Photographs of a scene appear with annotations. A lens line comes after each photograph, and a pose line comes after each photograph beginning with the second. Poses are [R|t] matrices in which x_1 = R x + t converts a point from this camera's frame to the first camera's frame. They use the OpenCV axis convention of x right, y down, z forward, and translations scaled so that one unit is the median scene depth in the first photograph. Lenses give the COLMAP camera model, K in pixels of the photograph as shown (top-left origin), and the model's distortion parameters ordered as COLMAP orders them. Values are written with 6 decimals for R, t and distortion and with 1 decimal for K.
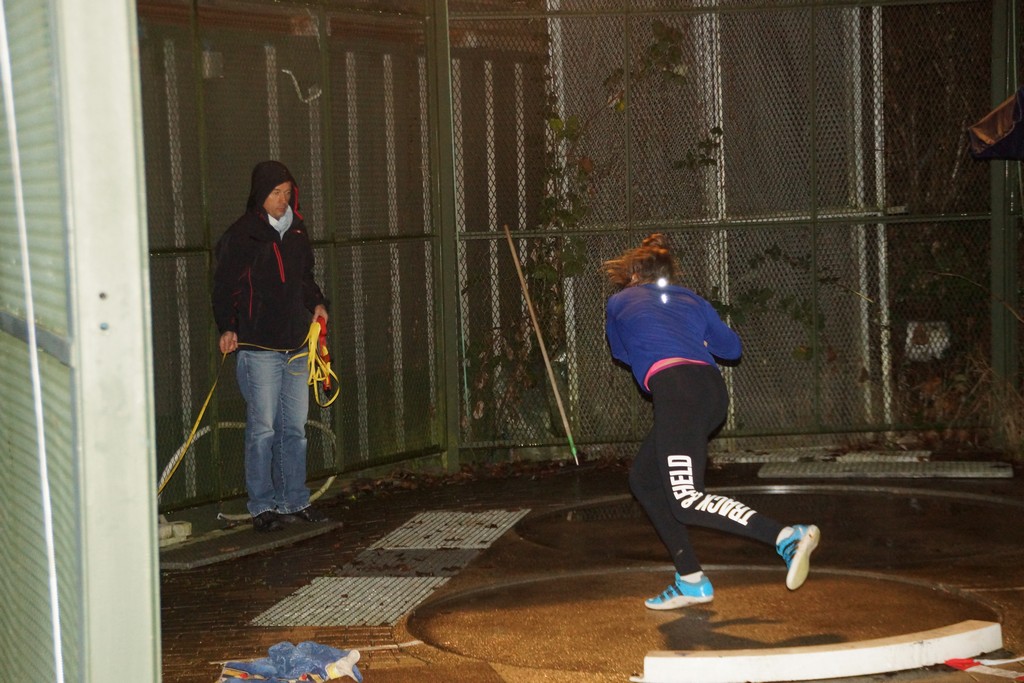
lens RADIAL K [[2308.1, 0, 492.1], [0, 2308.1, 383.9], [0, 0, 1]] dist [0.508155, 0.000000]
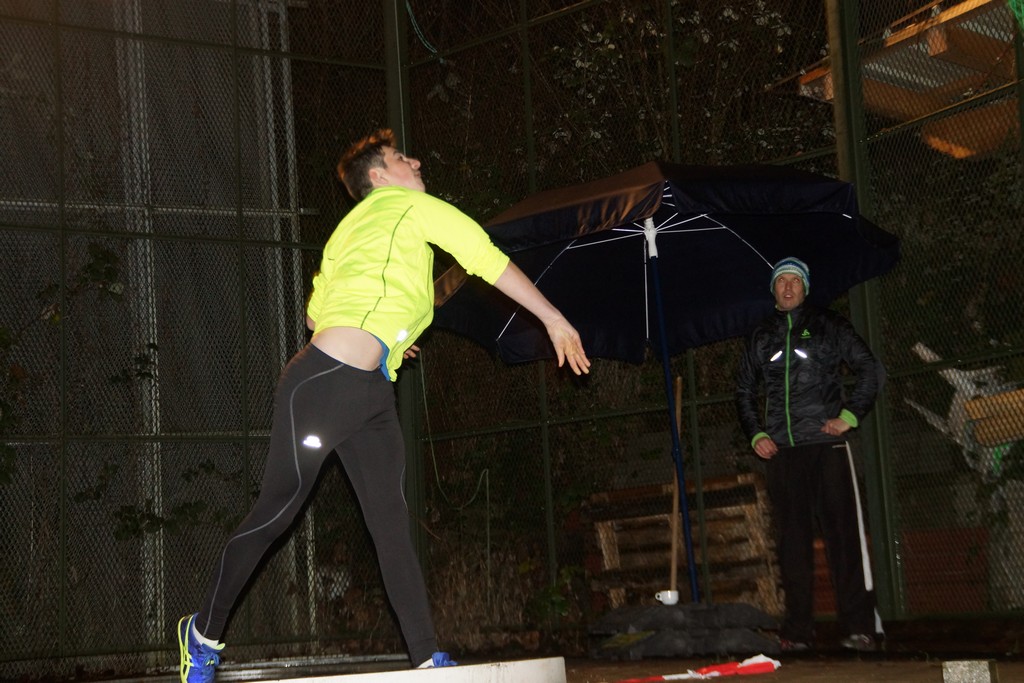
lens RADIAL K [[1786.0, 0, 515.6], [0, 1786.0, 347.3], [0, 0, 1]] dist [0.271255, 0.000000]
pose [[0.941919, 0.038517, 0.333625, -0.019300], [0.042791, 0.971541, -0.232975, 0.085299], [-0.333104, 0.233719, 0.913464, 0.213757]]
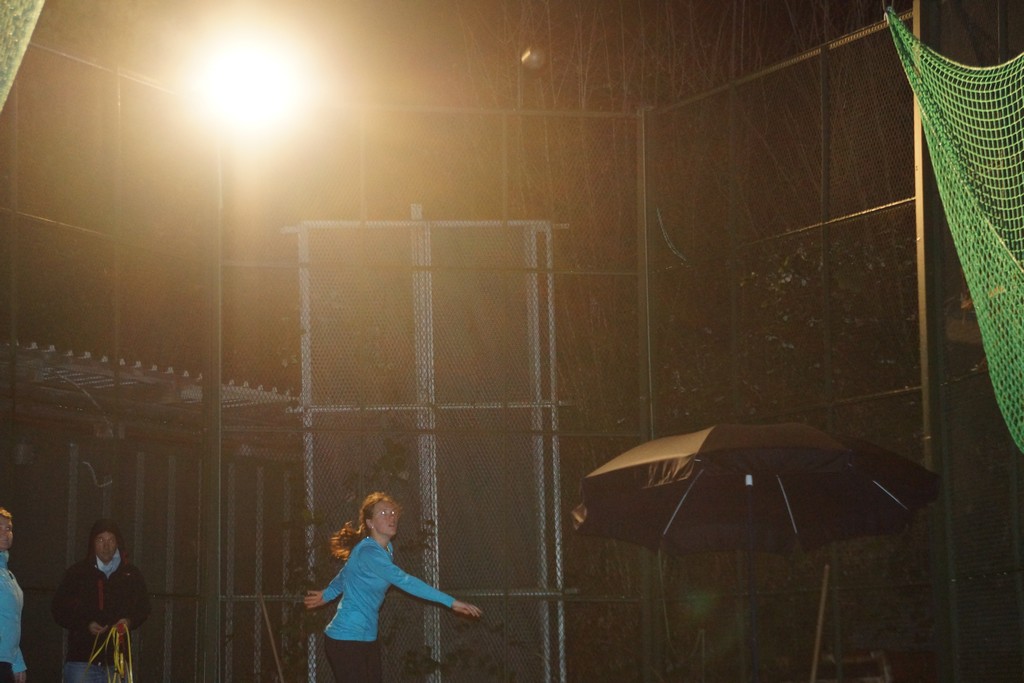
lens RADIAL K [[2659.6, 0, 512.6], [0, 2659.6, 343.0], [0, 0, 1]] dist [0.398391, 0.000000]
pose [[0.999412, 0.029762, 0.017015, 0.113422], [-0.025353, 0.975730, -0.217503, 0.112686], [-0.023075, 0.216944, 0.975911, -0.452937]]
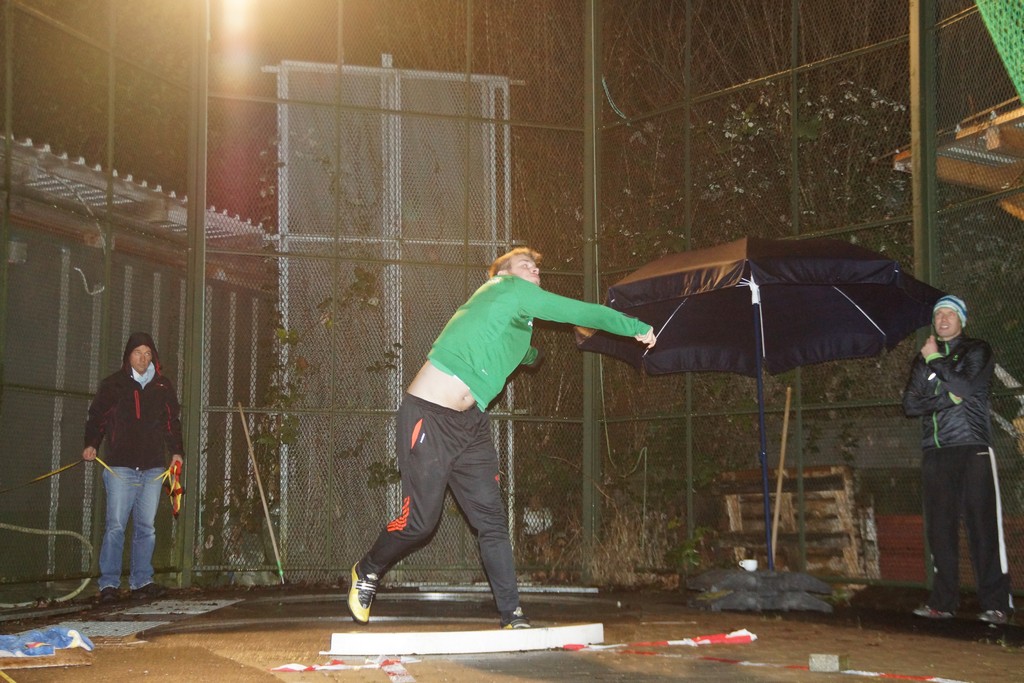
lens RADIAL K [[1563.9, 0, 510.1], [0, 1563.9, 348.5], [0, 0, 1]] dist [0.152941, 0.000000]
pose [[0.984009, 0.058896, 0.168100, 0.005312], [-0.026044, 0.981183, -0.191316, 0.070290], [-0.176204, 0.183879, 0.967027, 0.083996]]
